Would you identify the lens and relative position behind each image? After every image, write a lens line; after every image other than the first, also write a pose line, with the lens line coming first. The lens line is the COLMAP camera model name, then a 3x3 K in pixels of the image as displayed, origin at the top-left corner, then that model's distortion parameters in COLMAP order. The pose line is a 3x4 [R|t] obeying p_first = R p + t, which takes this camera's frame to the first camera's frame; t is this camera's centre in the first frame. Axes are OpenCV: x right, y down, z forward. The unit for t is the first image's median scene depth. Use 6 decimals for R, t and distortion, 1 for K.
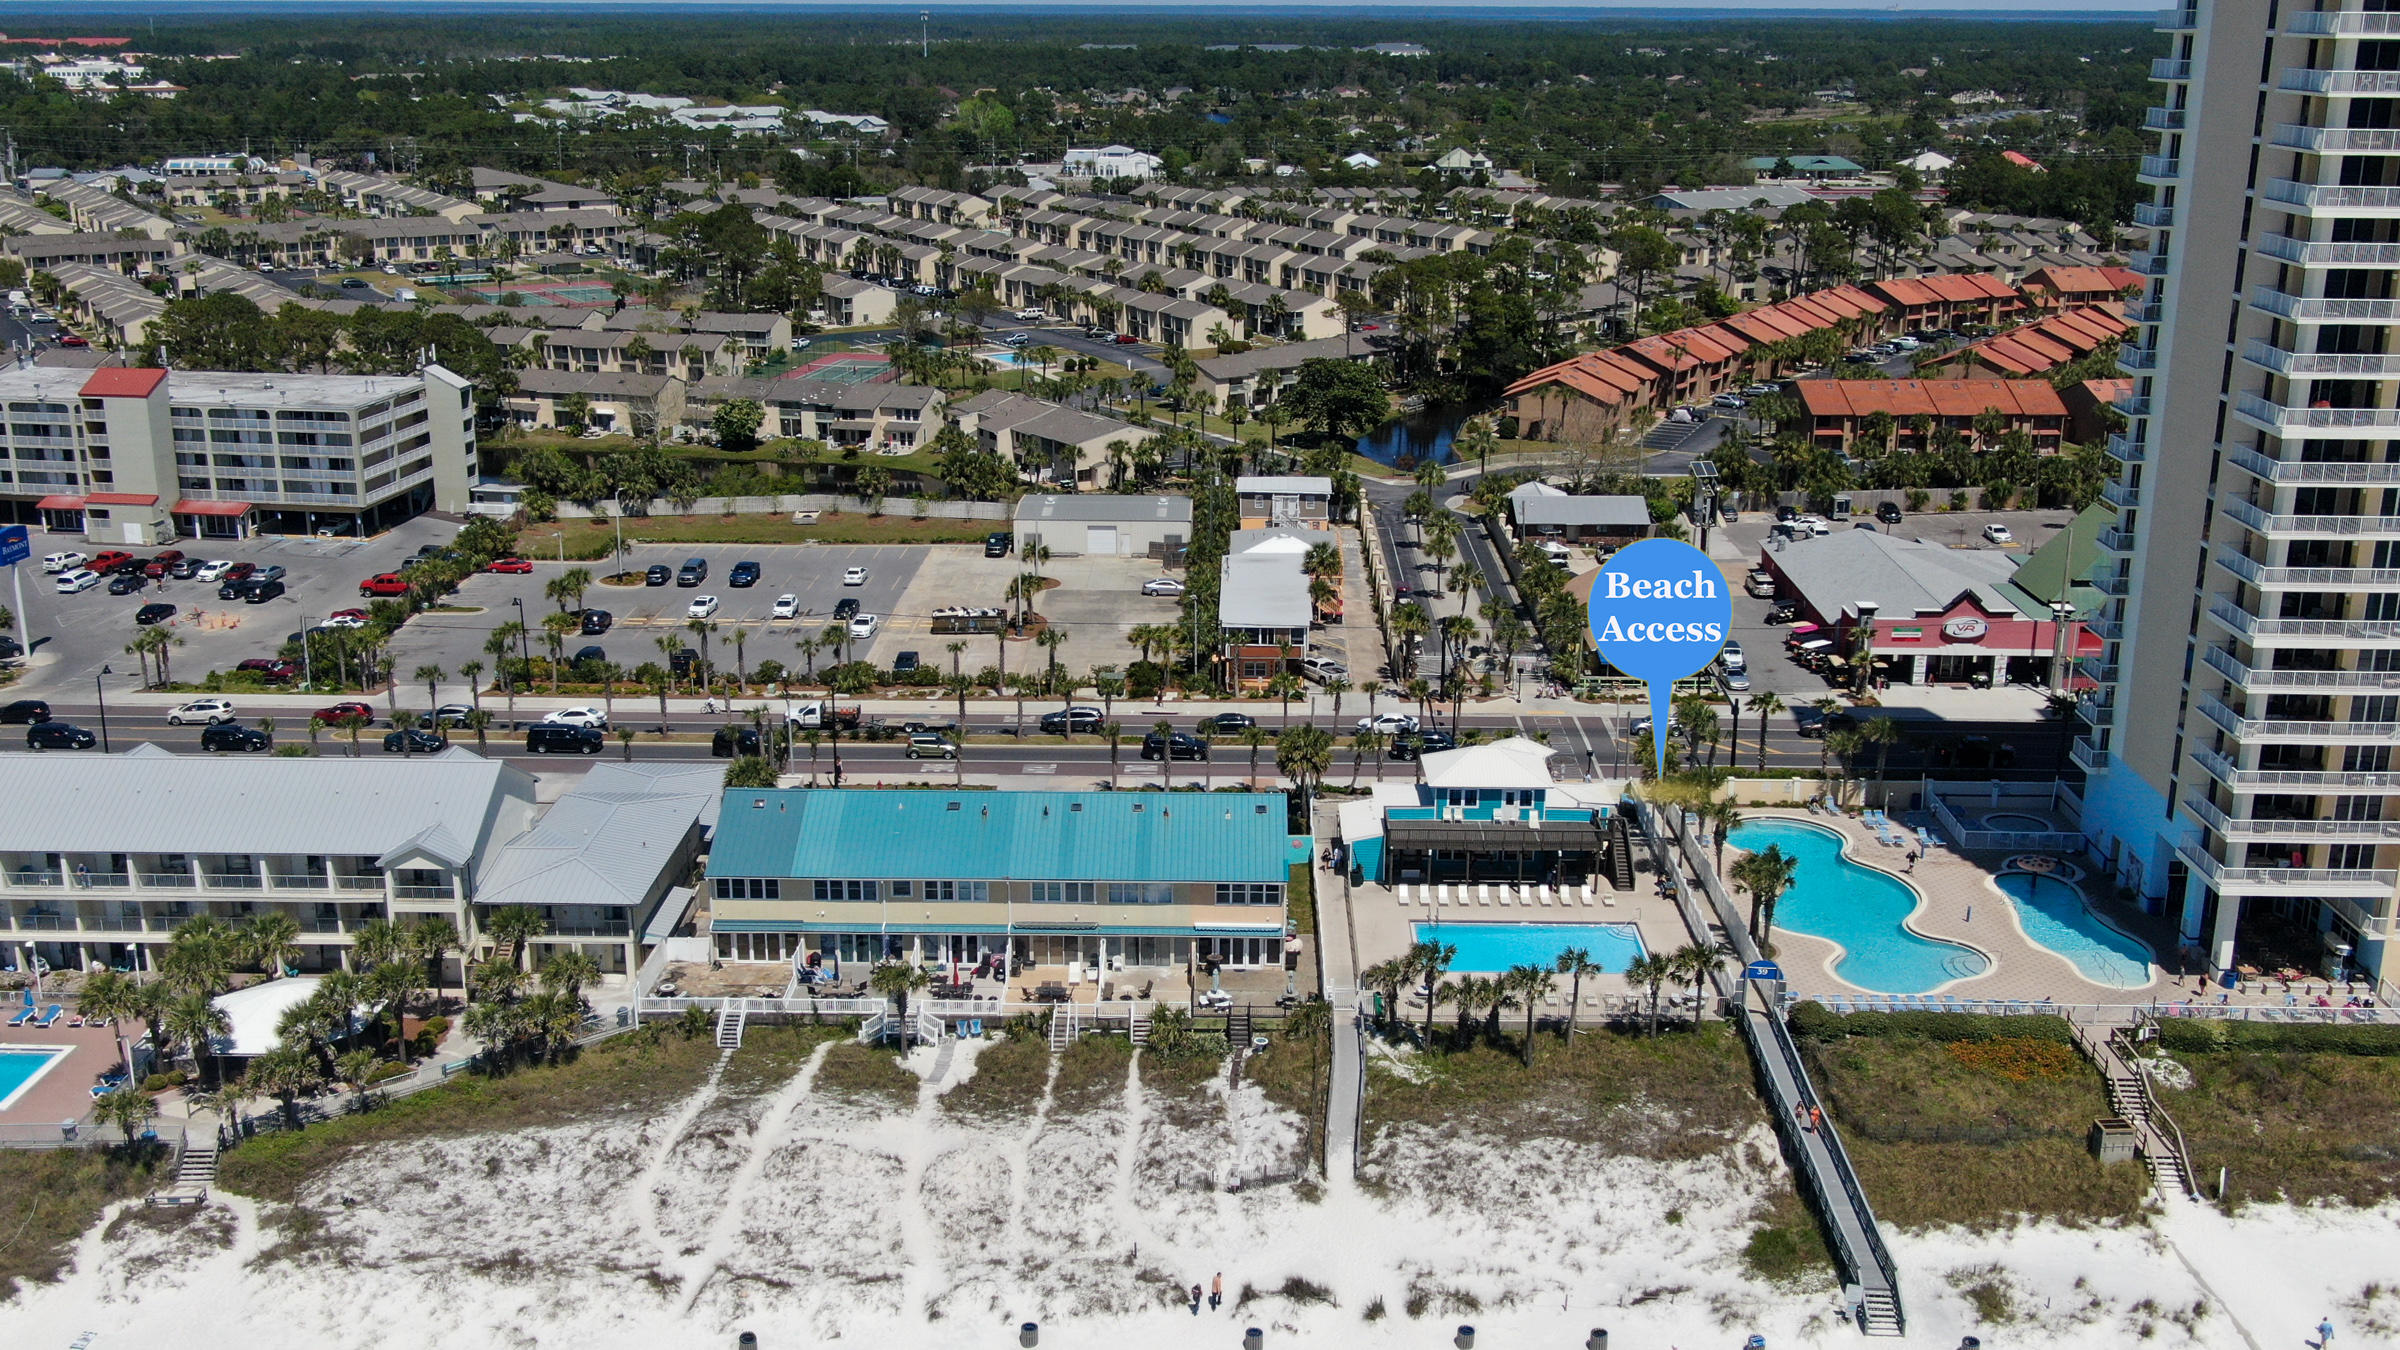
lens RADIAL K [[2295.5, 0, 1200.0], [0, 2295.5, 675.0], [0, 0, 1]] dist [-0.005490, 0.023238]
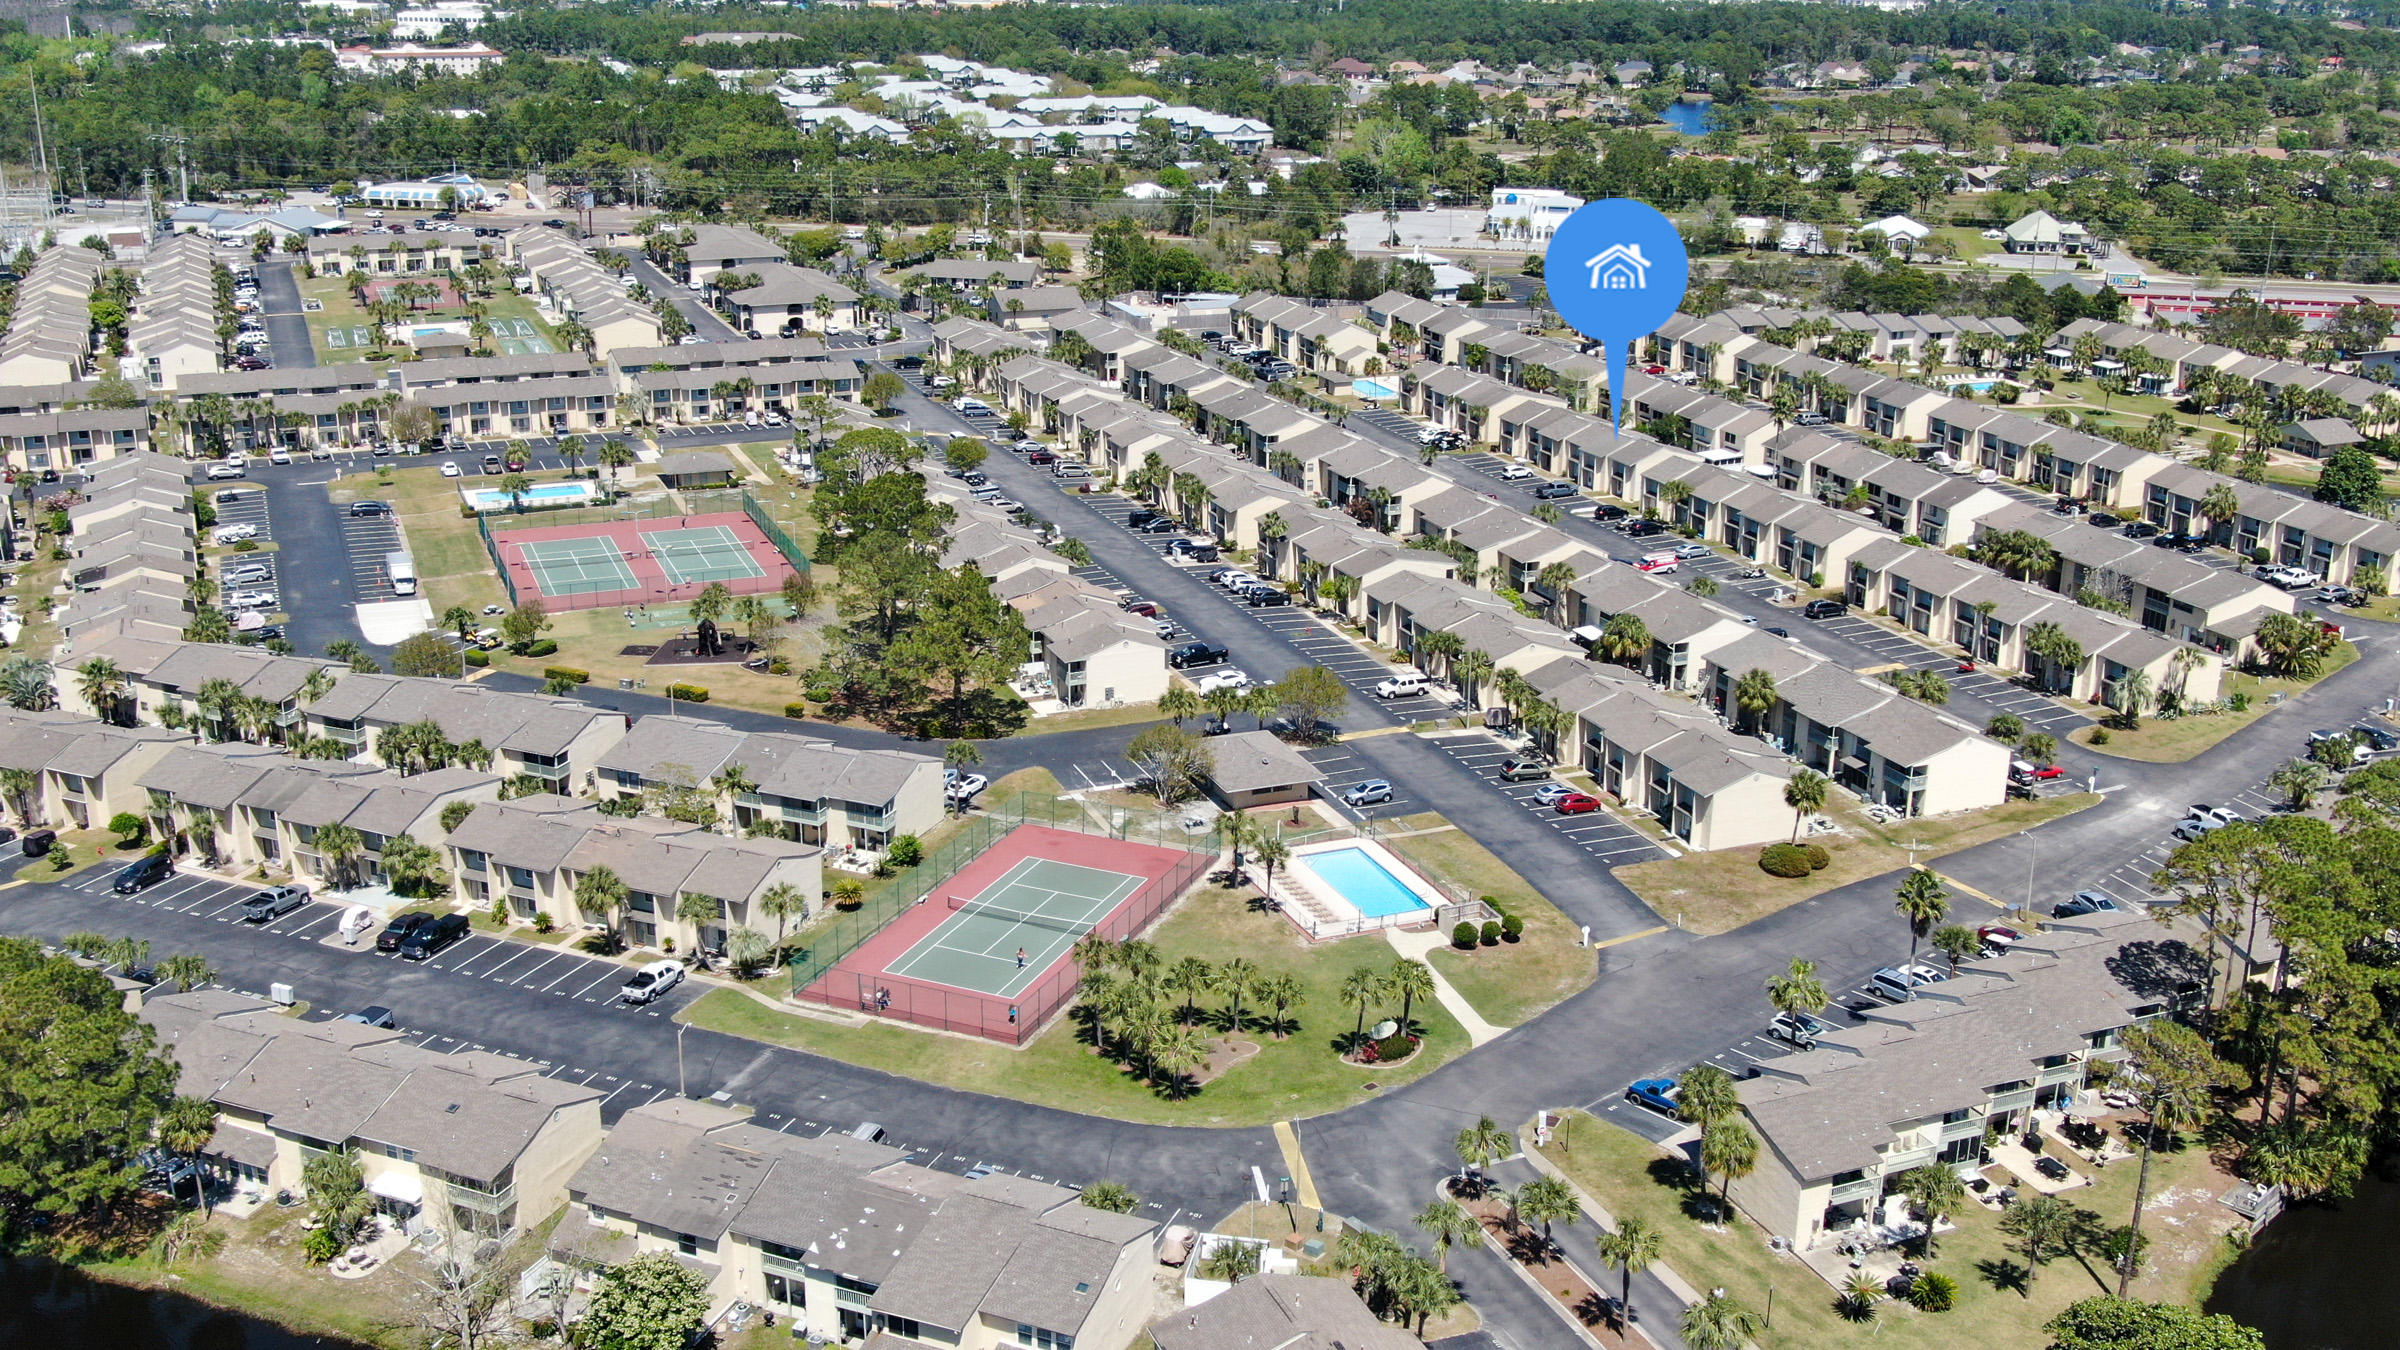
lens RADIAL K [[2295.5, 0, 1200.0], [0, 2295.5, 675.0], [0, 0, 1]] dist [-0.005490, 0.023238]
pose [[0.983483, 0.064865, -0.168977, -0.023015], [-0.058722, 0.997428, 0.041110, -0.145501], [0.171209, -0.030508, 0.984762, 0.355866]]
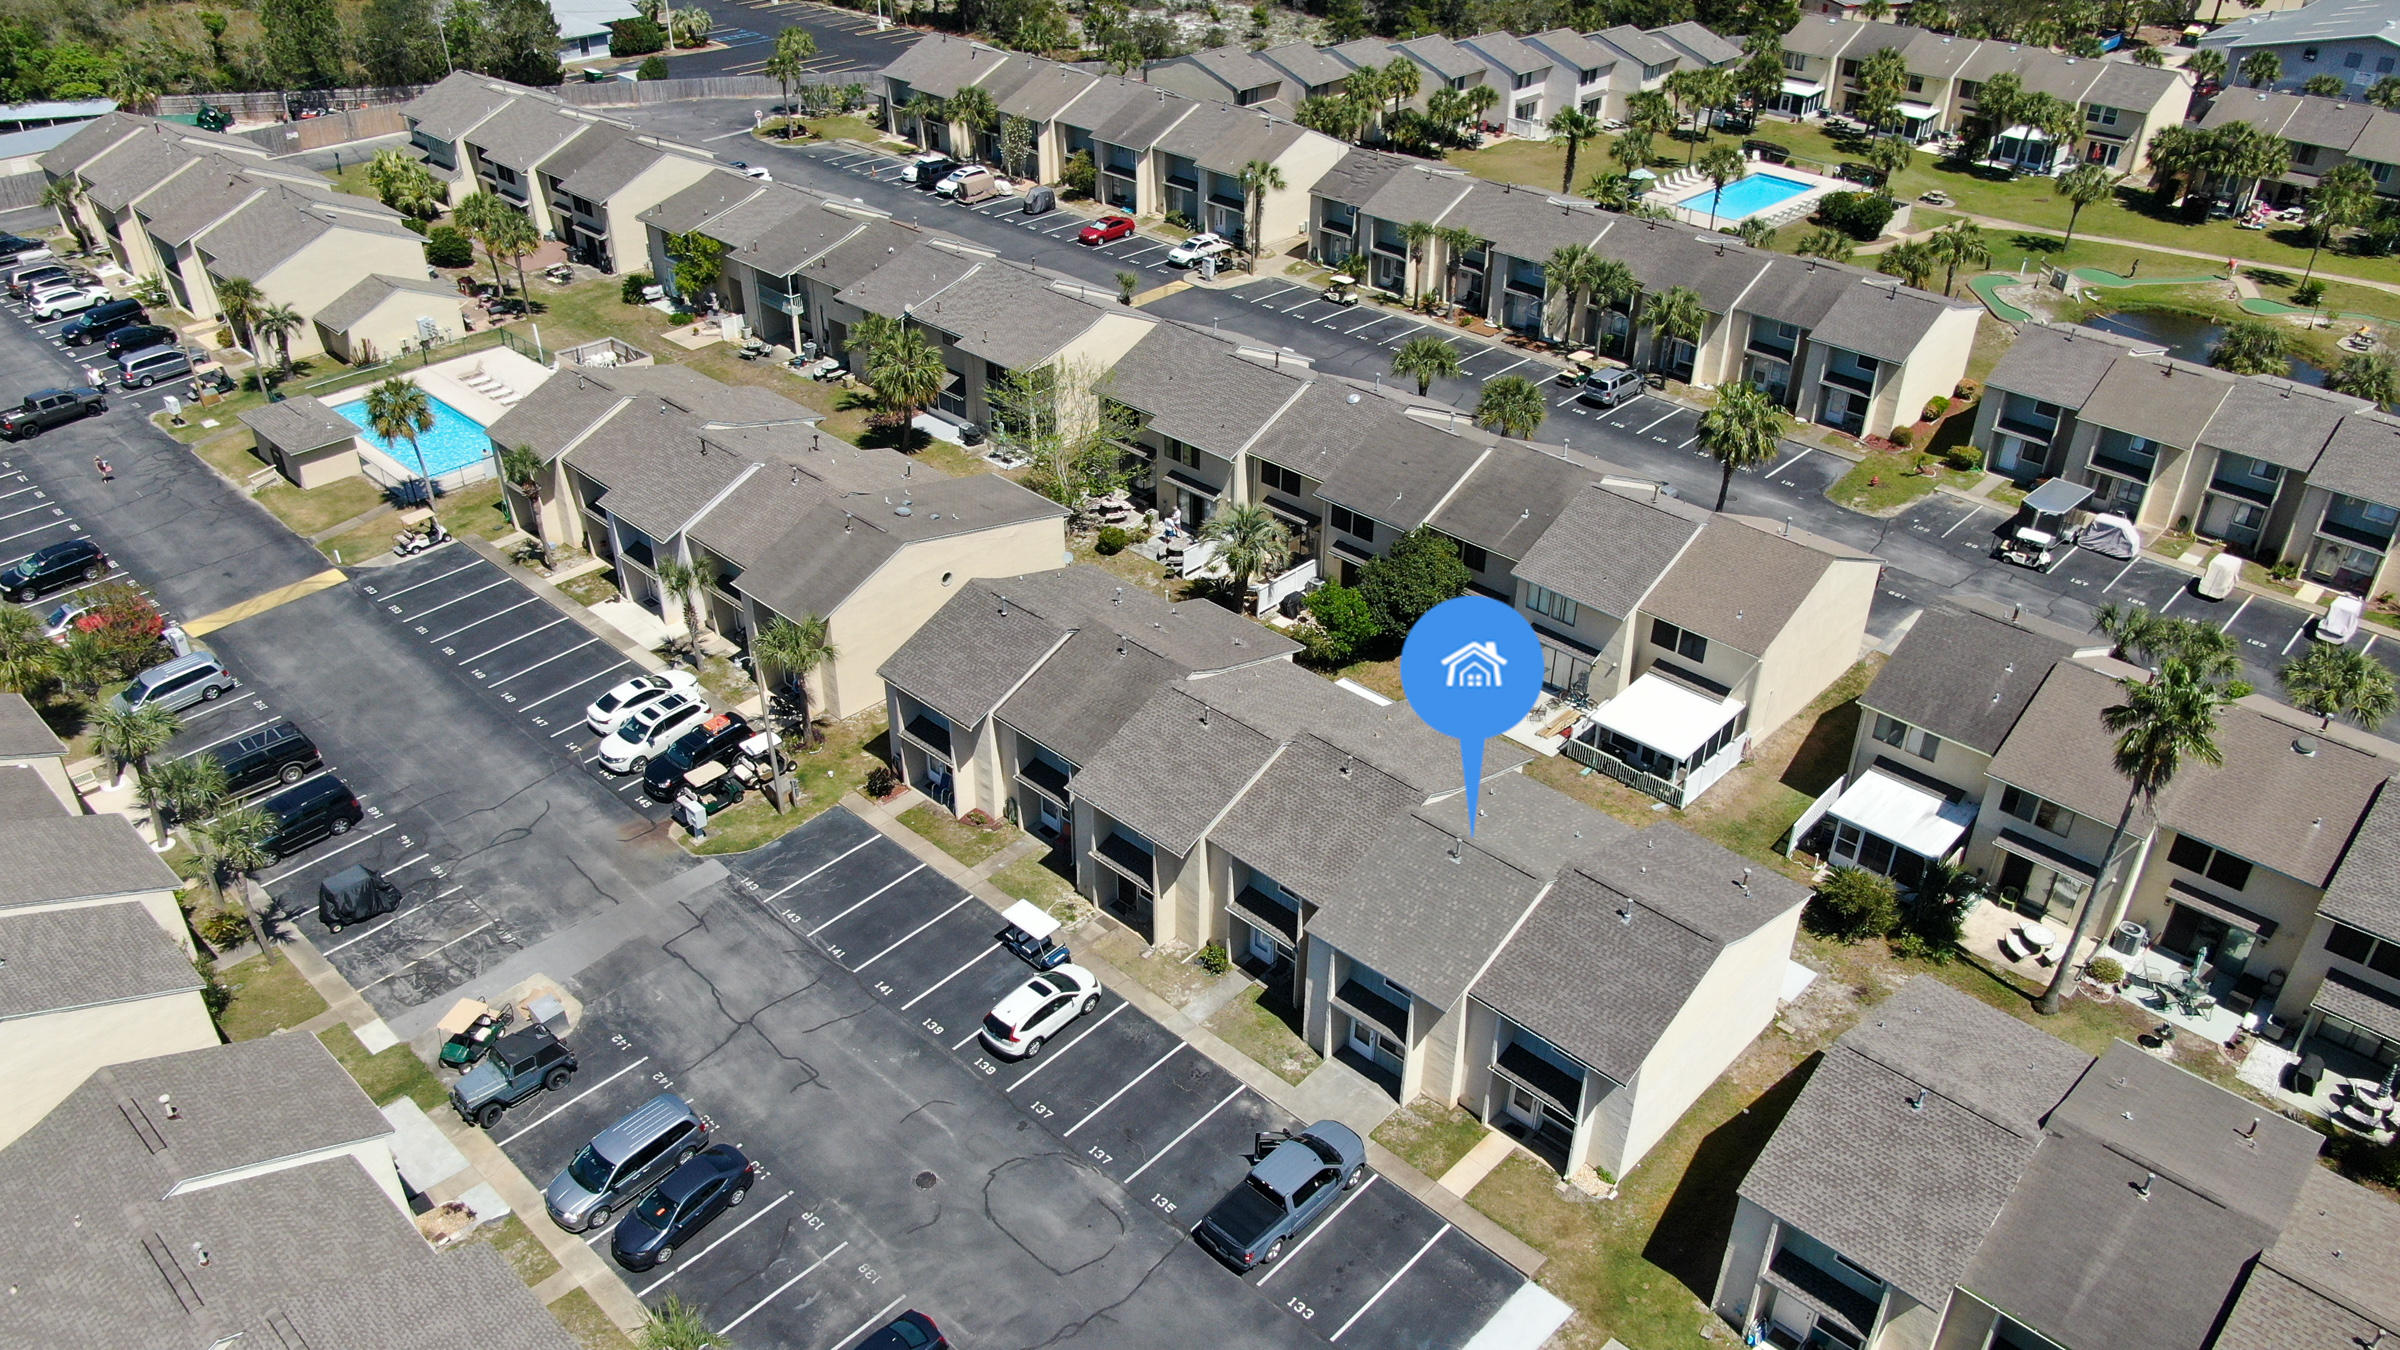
lens RADIAL K [[1758.7, 0, 1200.0], [0, 1758.7, 675.0], [0, 0, 1]] dist [-0.034600, 0.022348]
pose [[0.971147, -0.120239, 0.205951, -0.058000], [0.059651, 0.958616, 0.278384, -0.232086], [-0.230901, -0.258067, 0.938129, 0.874547]]
